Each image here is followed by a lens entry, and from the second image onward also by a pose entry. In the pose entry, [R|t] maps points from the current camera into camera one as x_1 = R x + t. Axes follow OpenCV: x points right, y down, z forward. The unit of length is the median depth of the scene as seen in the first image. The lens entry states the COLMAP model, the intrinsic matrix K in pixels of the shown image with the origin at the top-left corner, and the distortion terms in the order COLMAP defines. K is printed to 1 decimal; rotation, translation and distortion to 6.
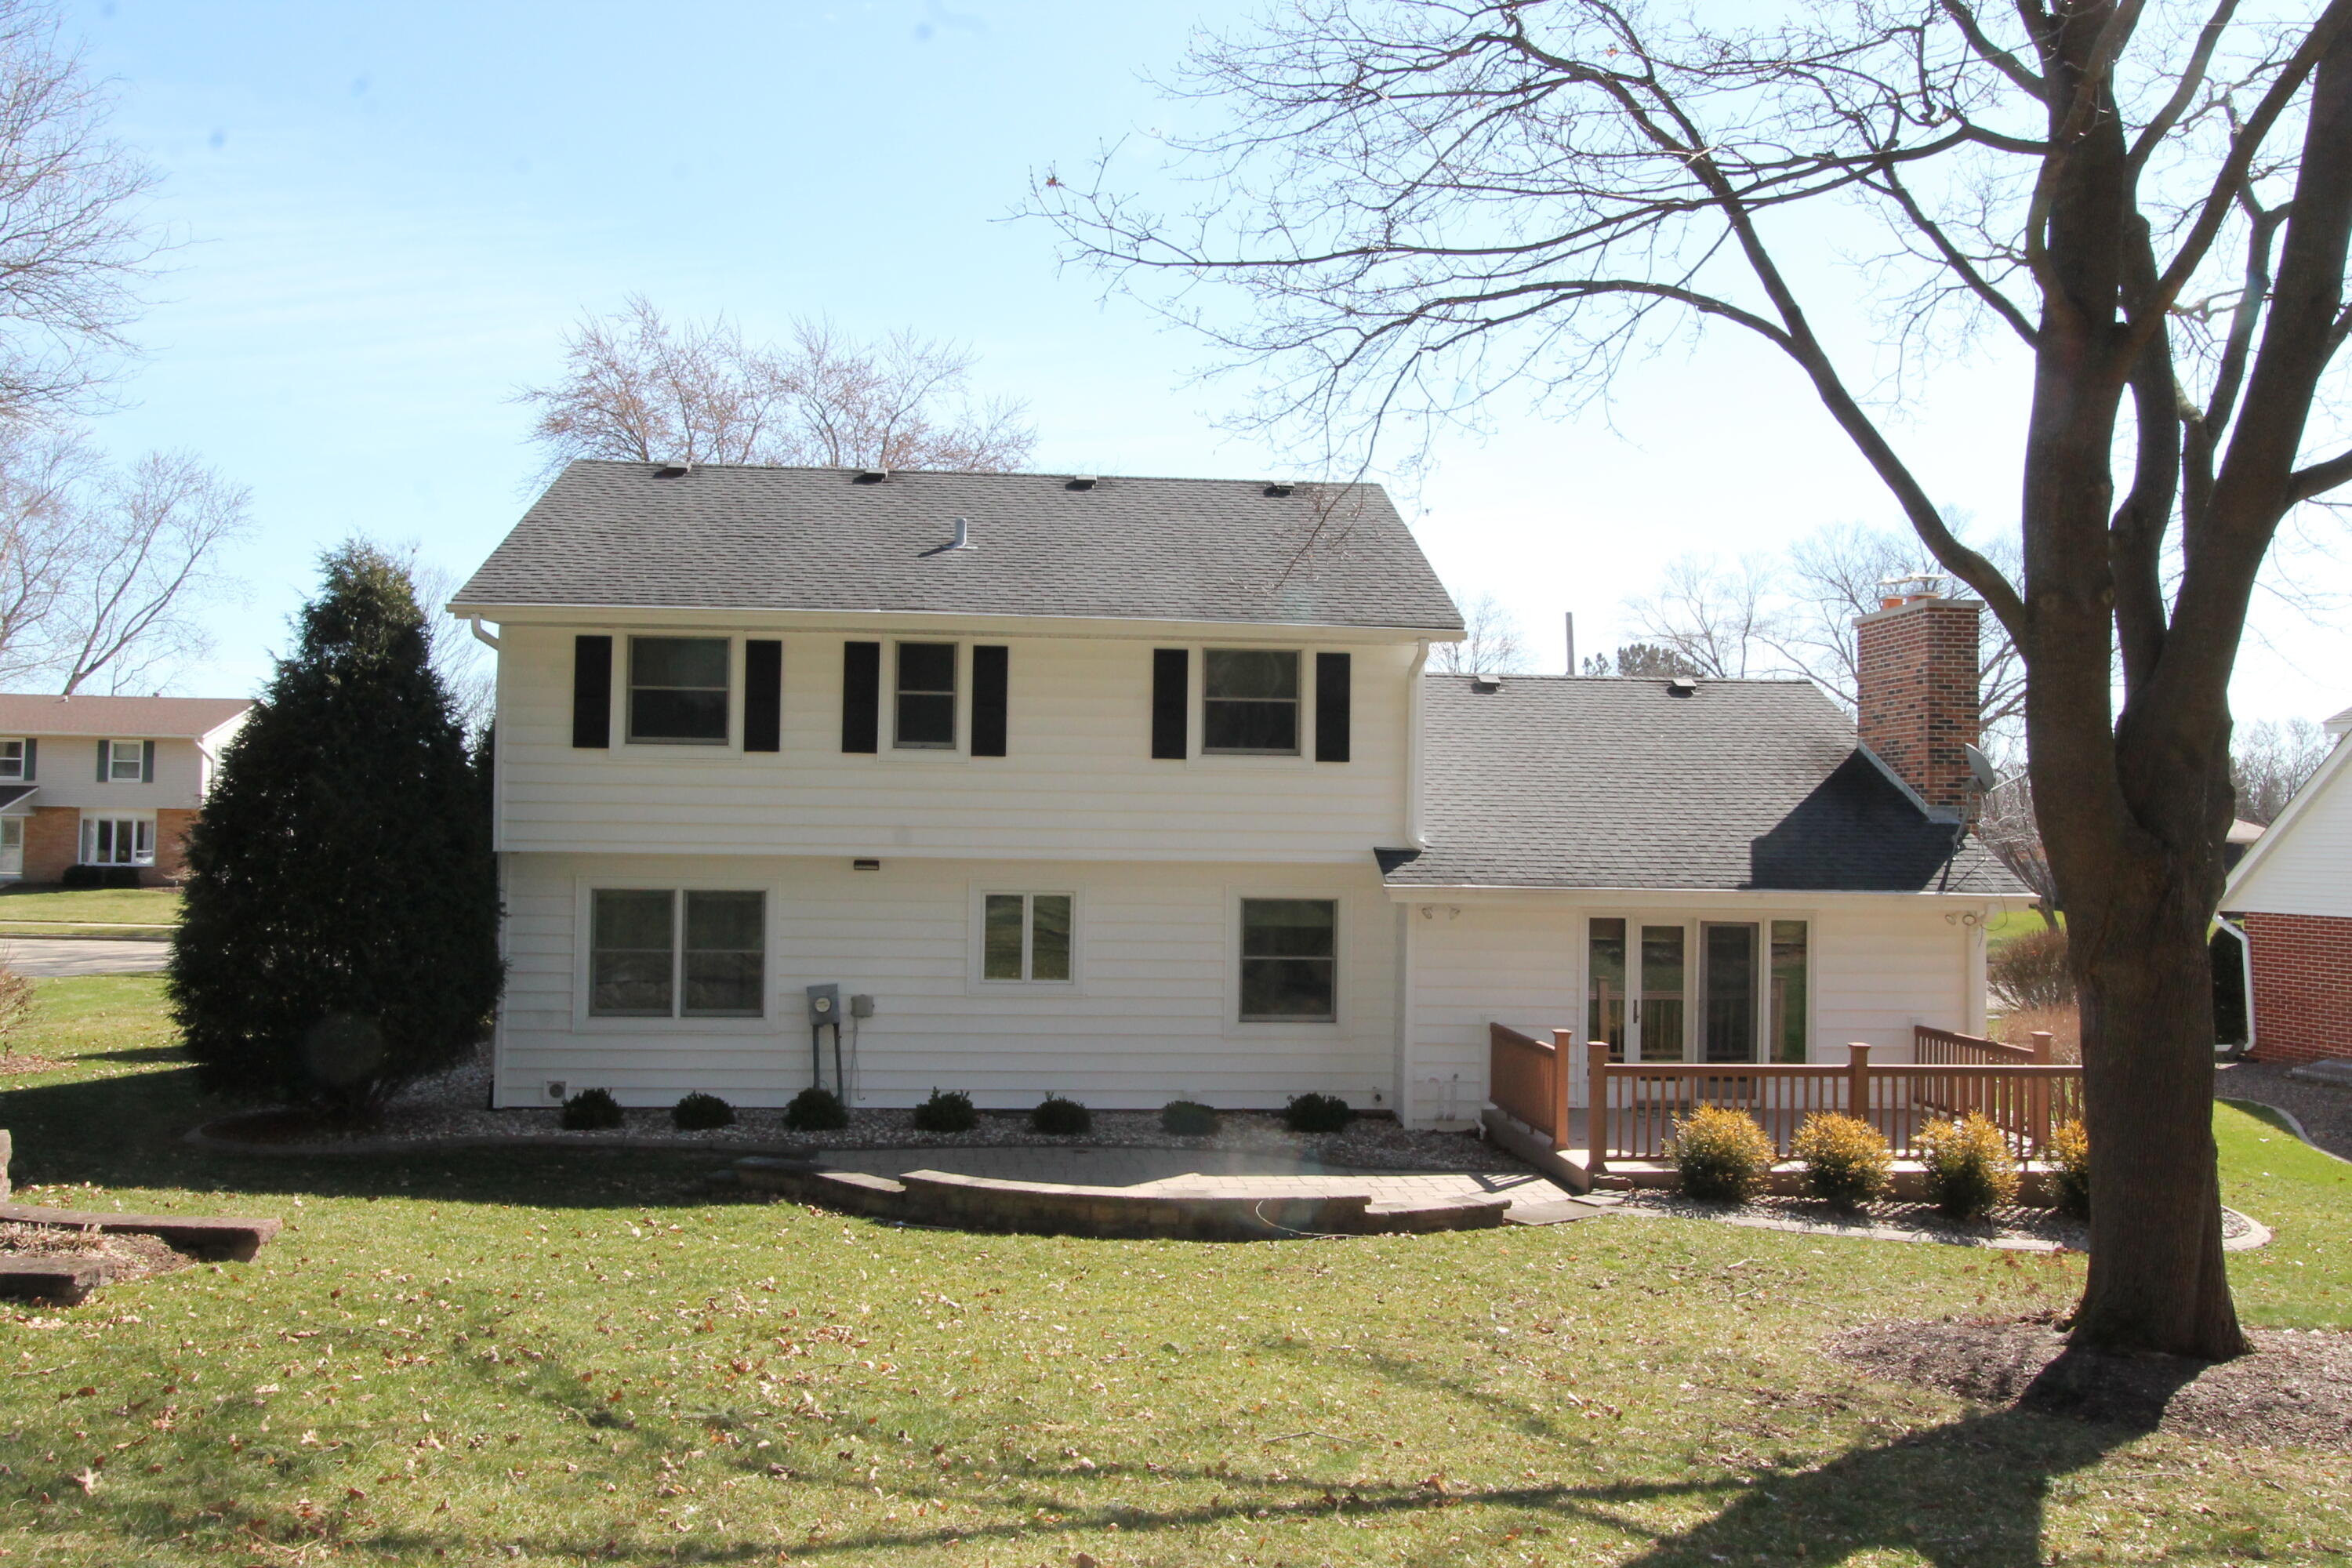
lens RADIAL K [[1568.0, 0, 1178.9], [0, 1568.0, 776.2], [0, 0, 1]] dist [-0.032632, -0.000384]
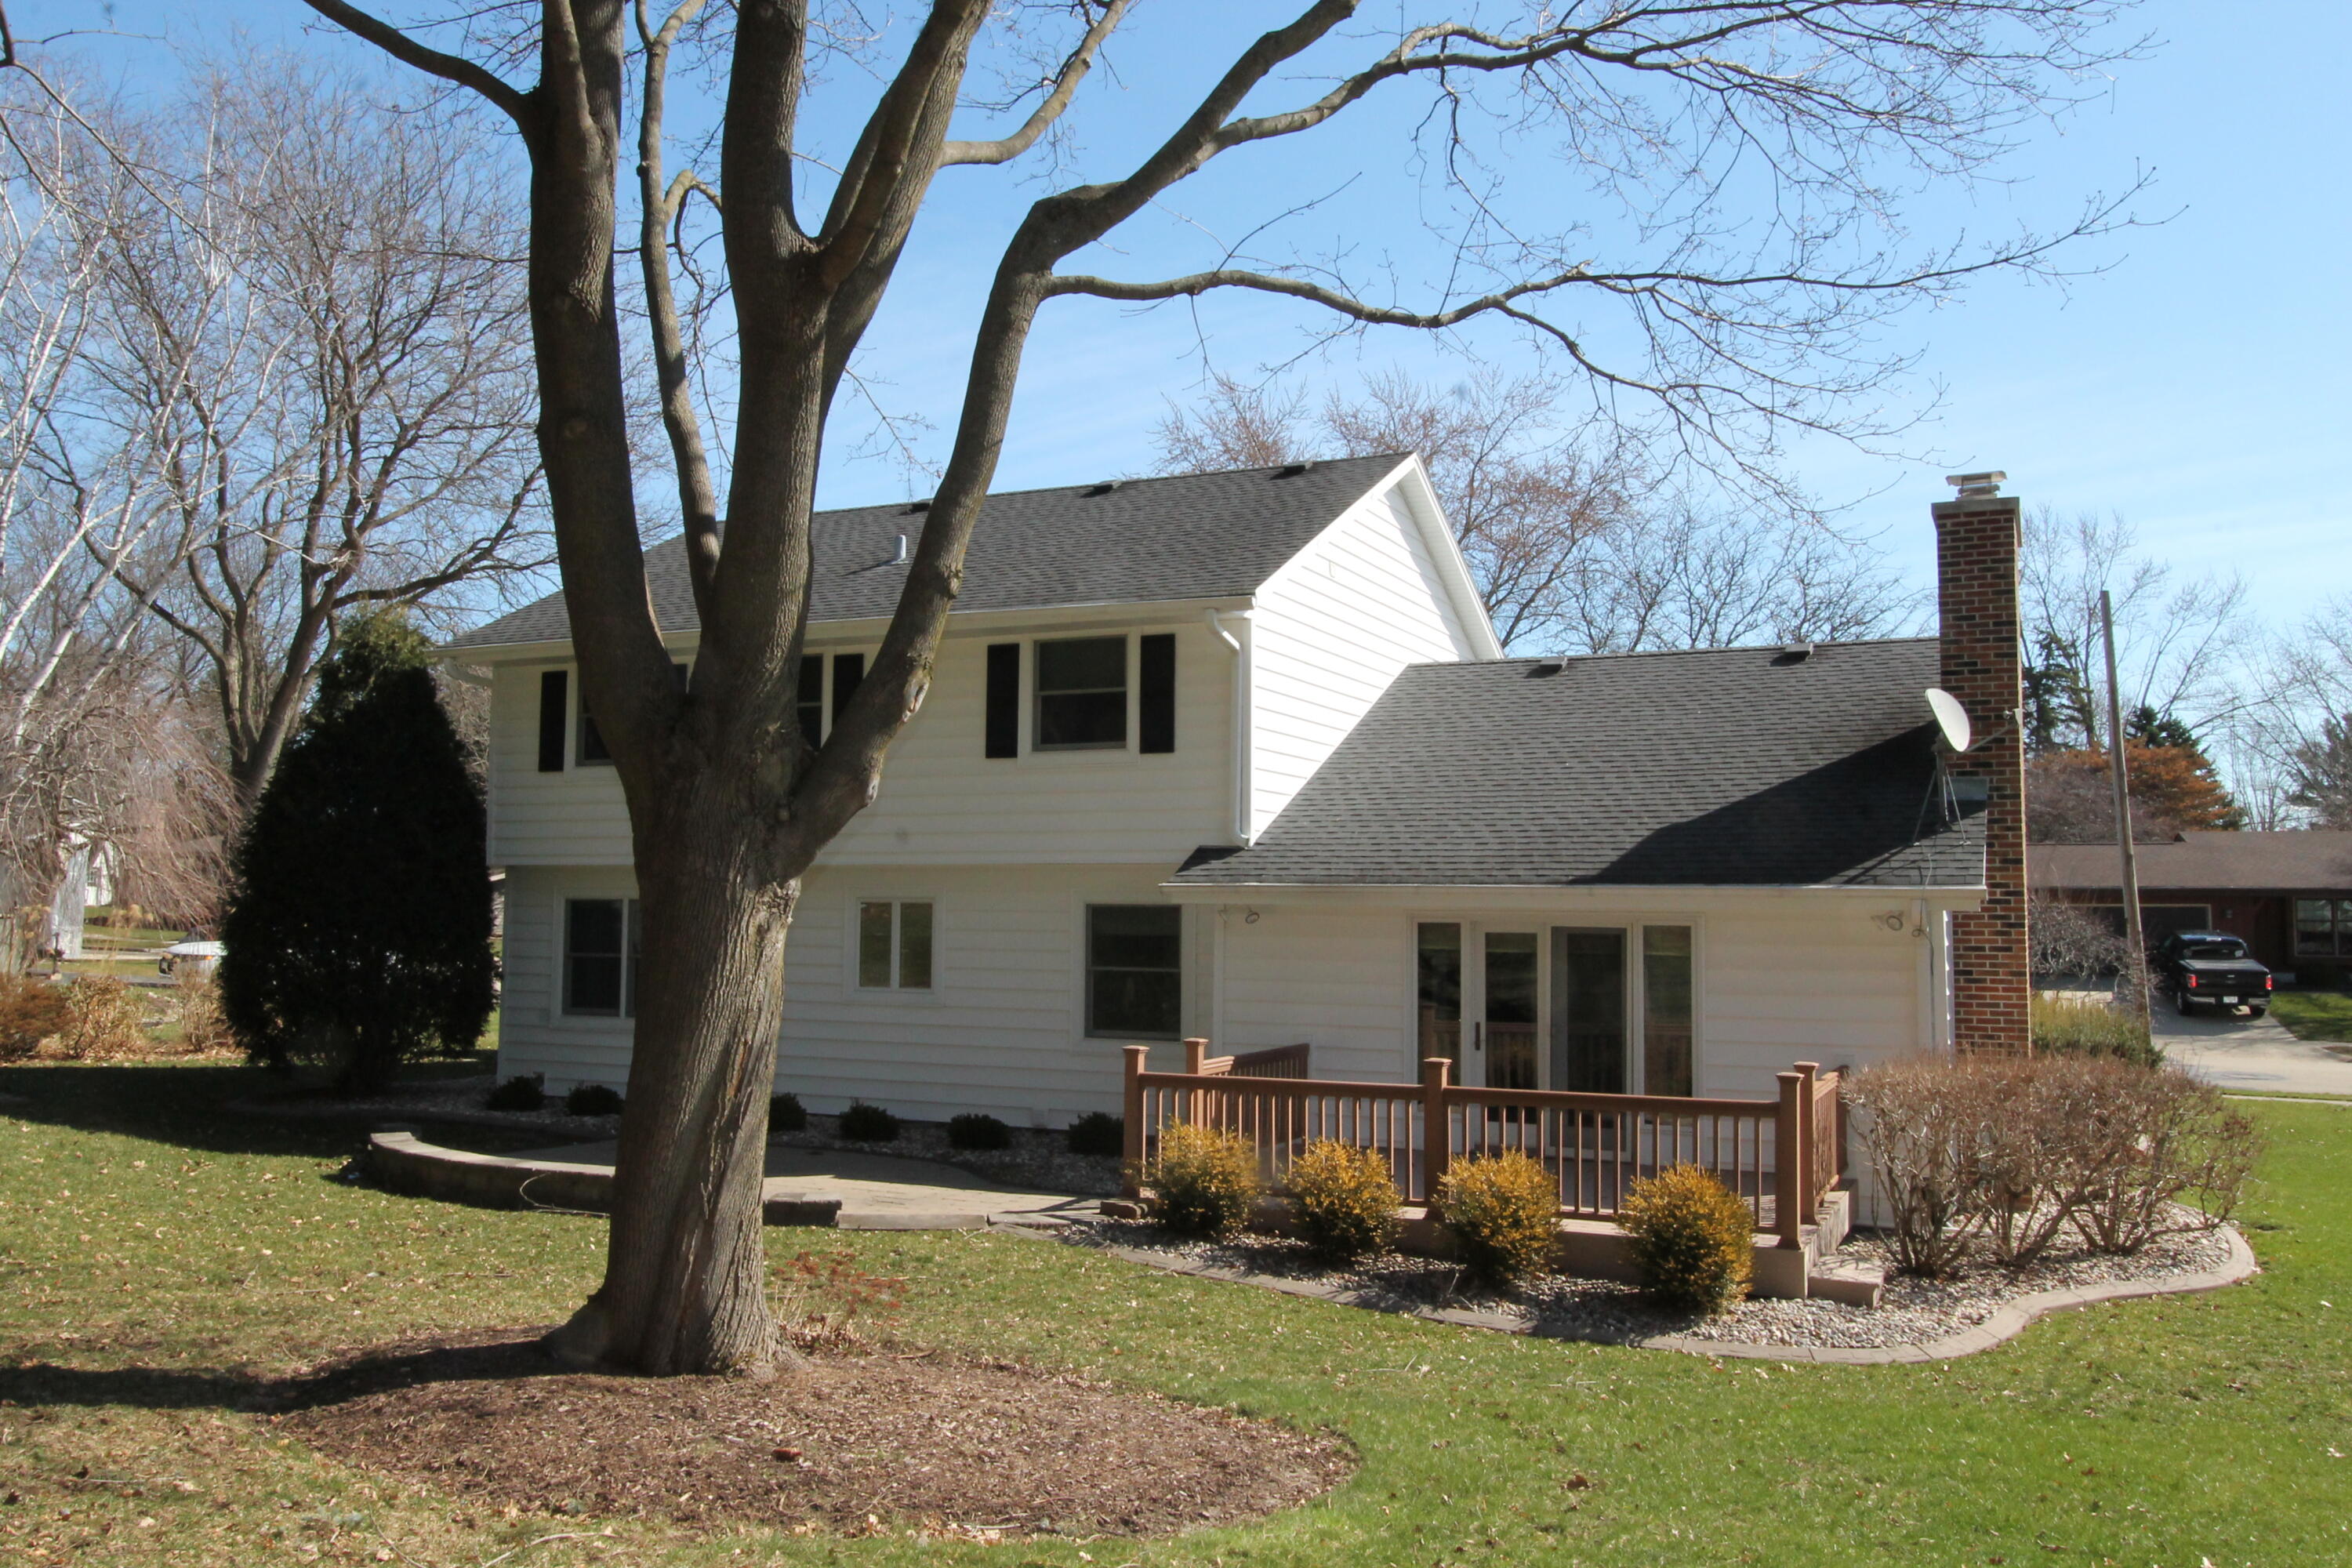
lens RADIAL K [[1869.7, 0, 1174.1], [0, 1869.7, 789.0], [0, 0, 1]] dist [-0.036783, 0.000548]
pose [[0.886689, -0.038635, -0.460750, 0.606335], [0.043767, 0.999042, 0.000455, 0.011217], [0.460291, -0.020569, 0.887530, 0.037590]]
